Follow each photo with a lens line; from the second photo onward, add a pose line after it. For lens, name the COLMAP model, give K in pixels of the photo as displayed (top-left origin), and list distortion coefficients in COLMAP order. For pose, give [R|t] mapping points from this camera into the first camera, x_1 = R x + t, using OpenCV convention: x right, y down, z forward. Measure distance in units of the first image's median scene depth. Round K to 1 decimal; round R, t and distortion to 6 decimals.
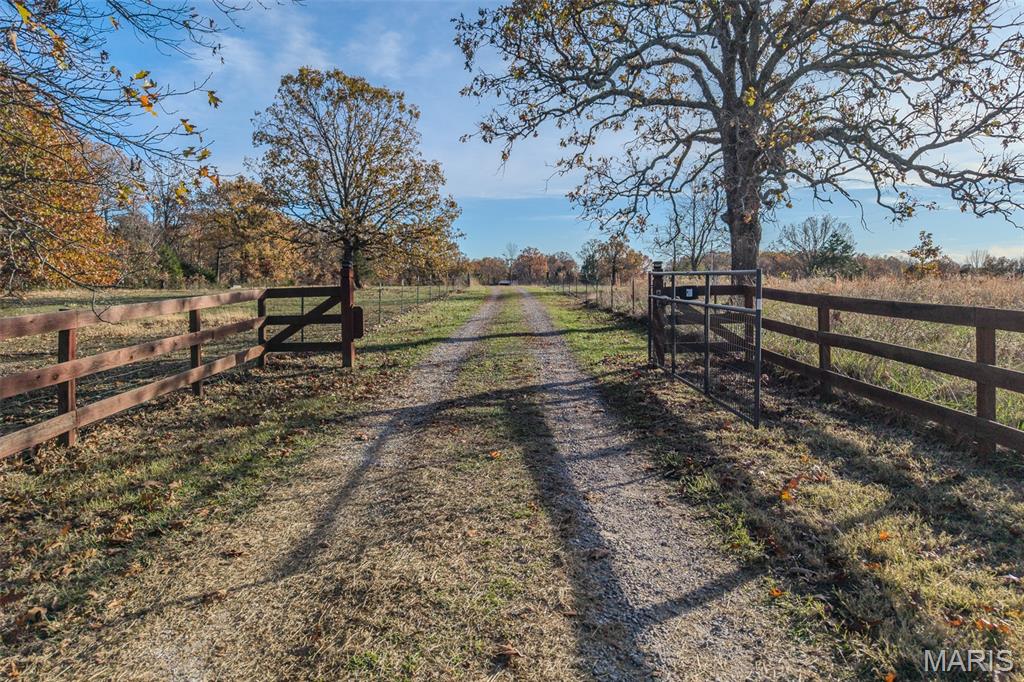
lens RADIAL K [[687.3, 0, 521.5], [0, 687.3, 343.2], [0, 0, 1]] dist [0.046733, -0.046903]
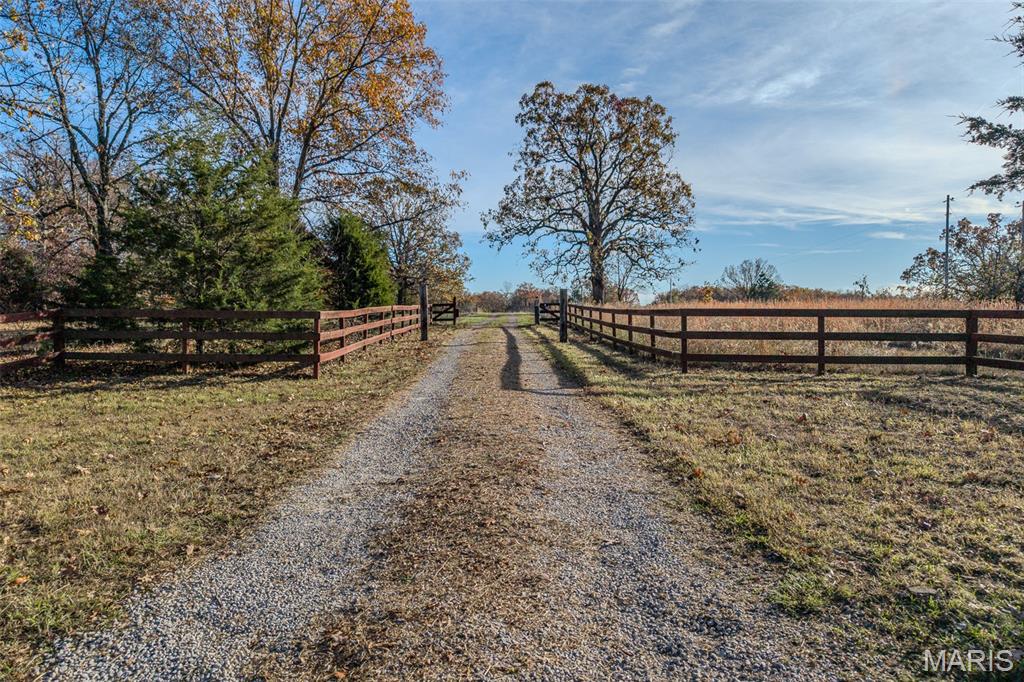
lens RADIAL K [[687.3, 0, 521.5], [0, 687.3, 343.2], [0, 0, 1]] dist [0.046733, -0.046903]
pose [[0.999995, 0.001710, 0.002486, 0.045773], [-0.001589, 0.998845, -0.048014, 0.142892], [-0.002565, 0.048009, 0.998844, -1.244129]]
